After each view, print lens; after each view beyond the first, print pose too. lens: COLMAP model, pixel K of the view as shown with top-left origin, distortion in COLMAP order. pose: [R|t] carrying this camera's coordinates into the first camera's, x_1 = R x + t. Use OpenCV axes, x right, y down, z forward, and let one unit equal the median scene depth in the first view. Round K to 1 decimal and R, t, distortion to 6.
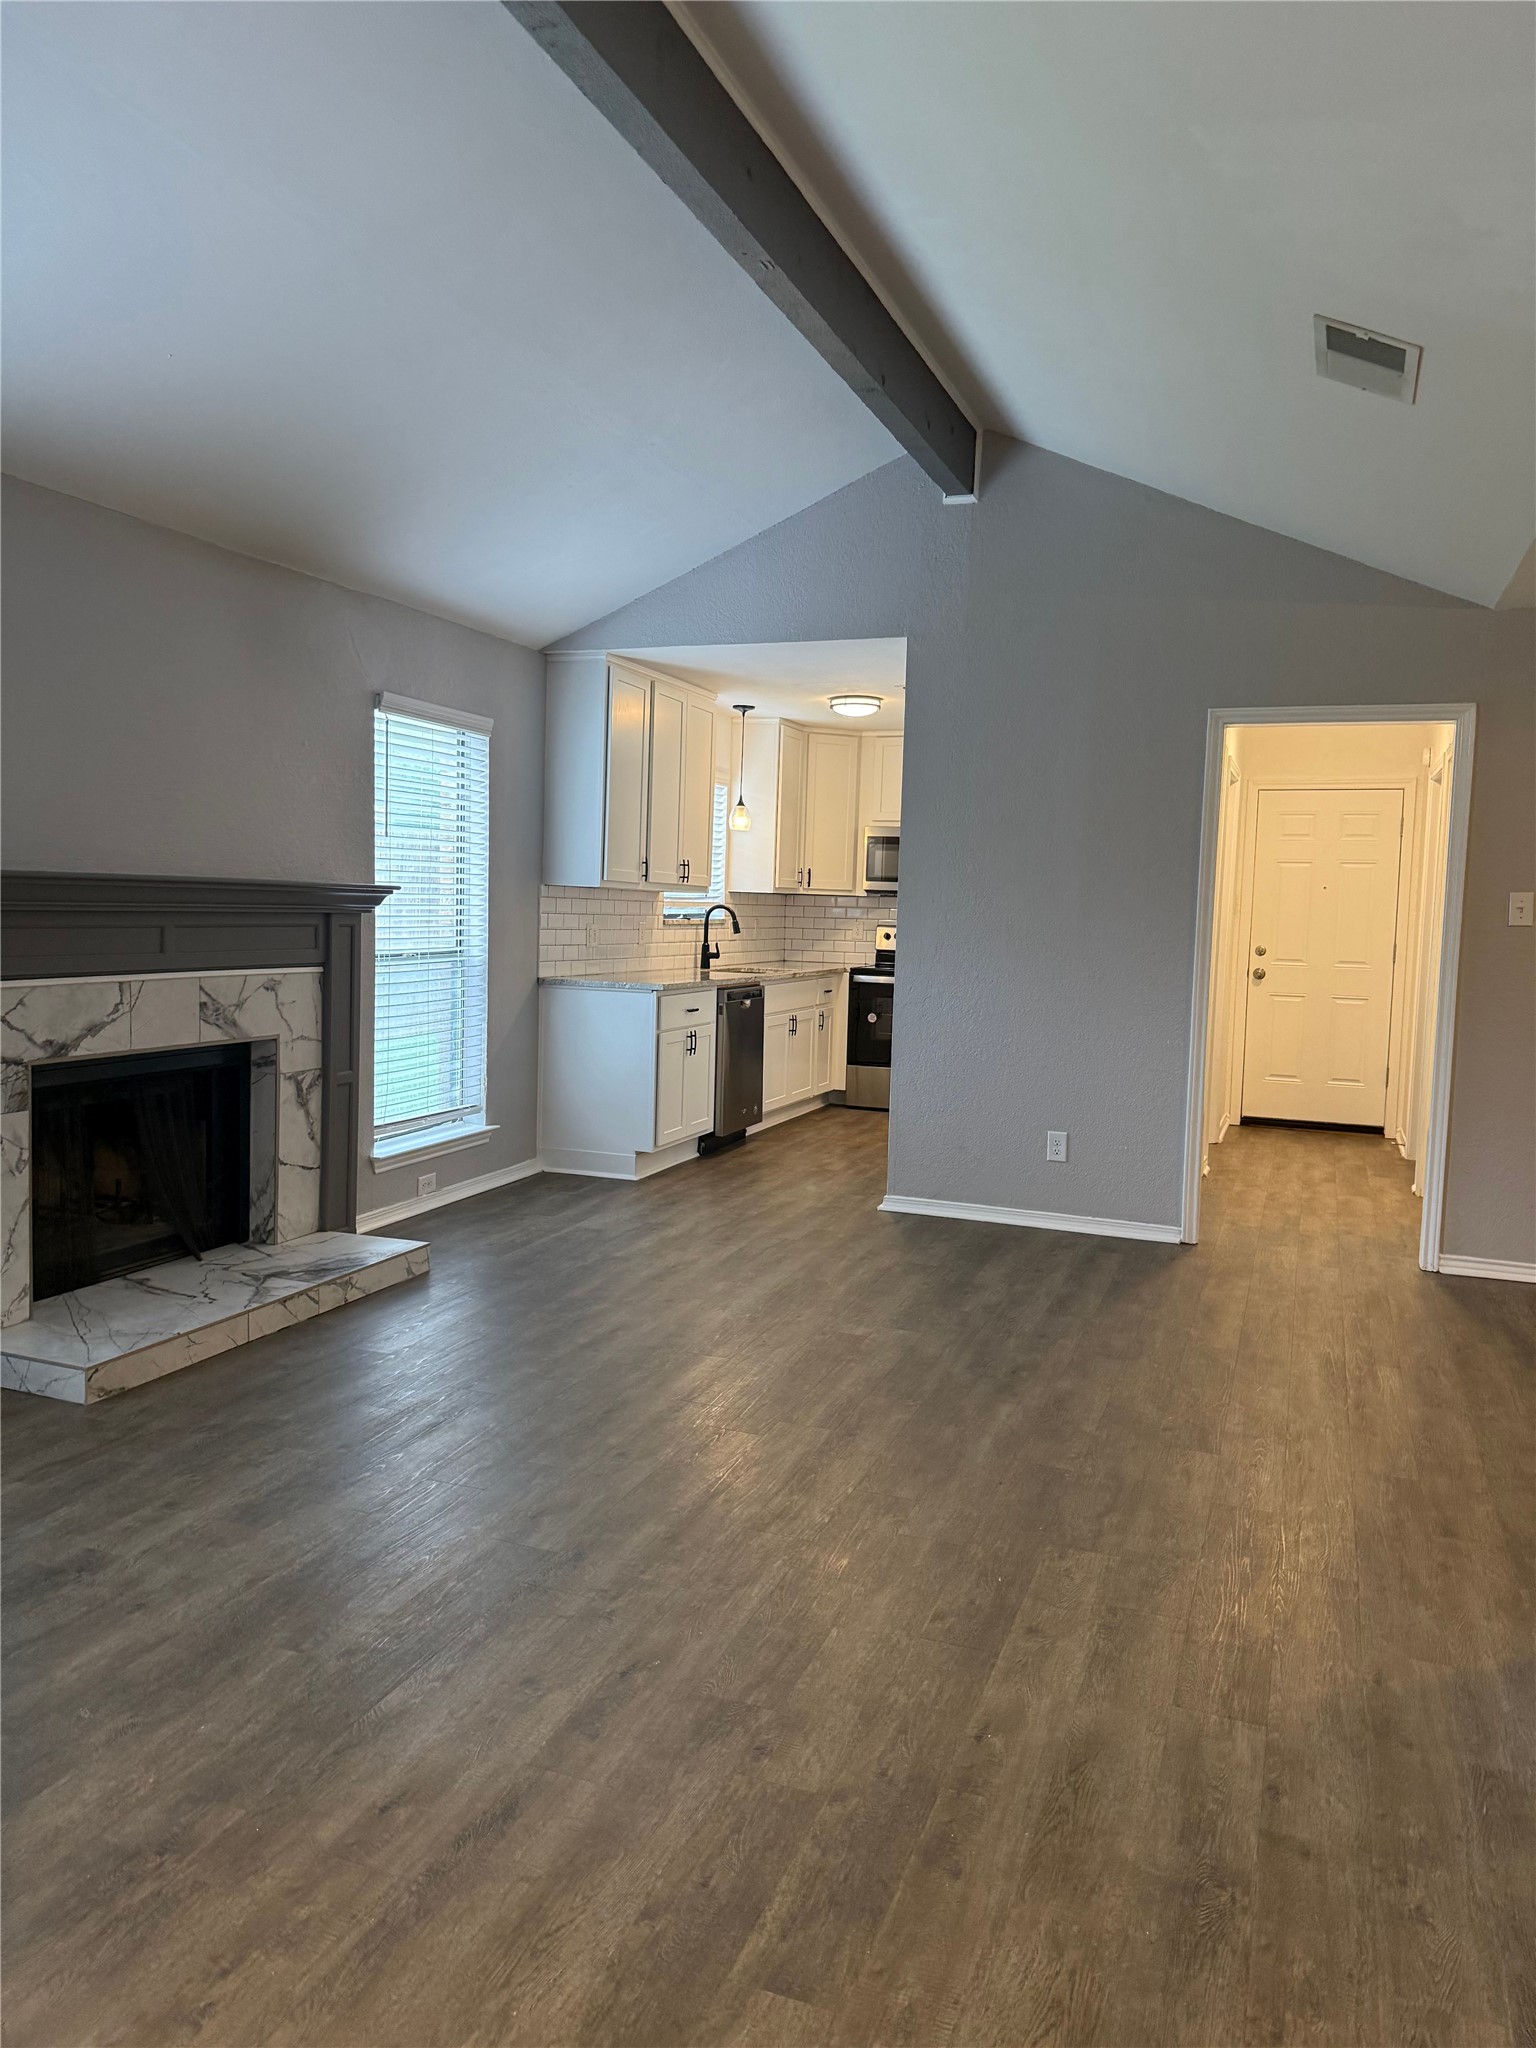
lens RADIAL K [[1440.4, 0, 763.3], [0, 1440.4, 1033.9], [0, 0, 1]] dist [0.115011, -0.162877]
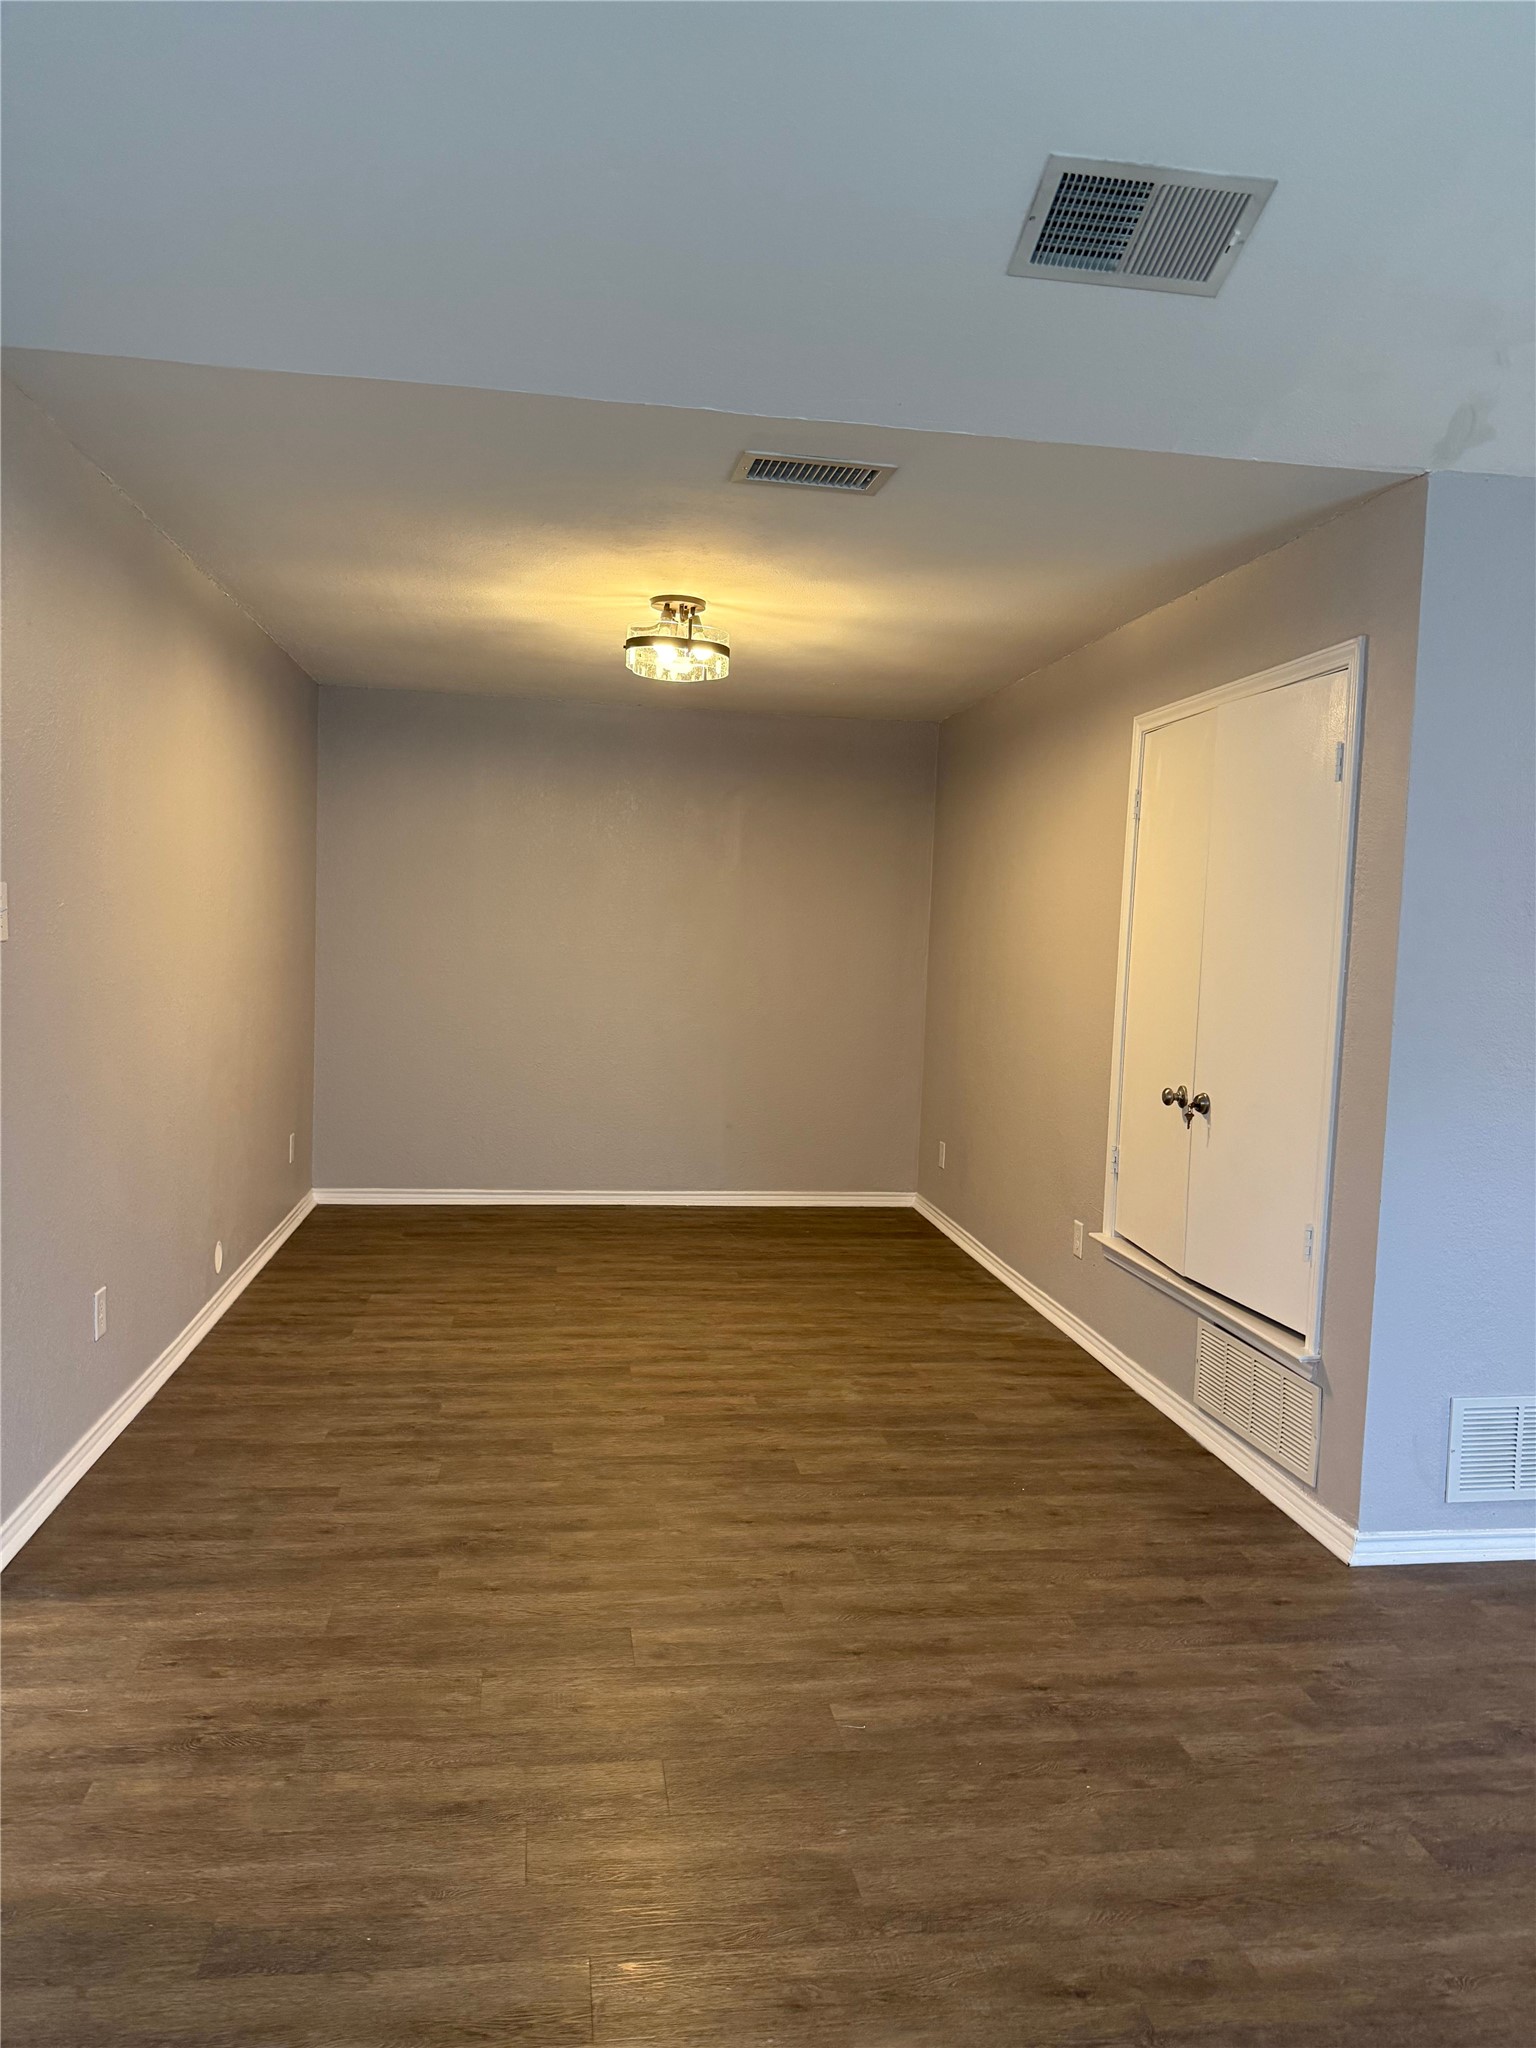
lens RADIAL K [[1444.9, 0, 768.0], [0, 1444.9, 1024.0], [0, 0, 1]] dist [-0.001864, -0.003687]
pose [[-0.489870, -0.108714, 0.864991, -0.107840], [0.028263, 0.989692, 0.140393, -0.105982], [-0.871337, 0.093221, -0.481748, 0.963305]]
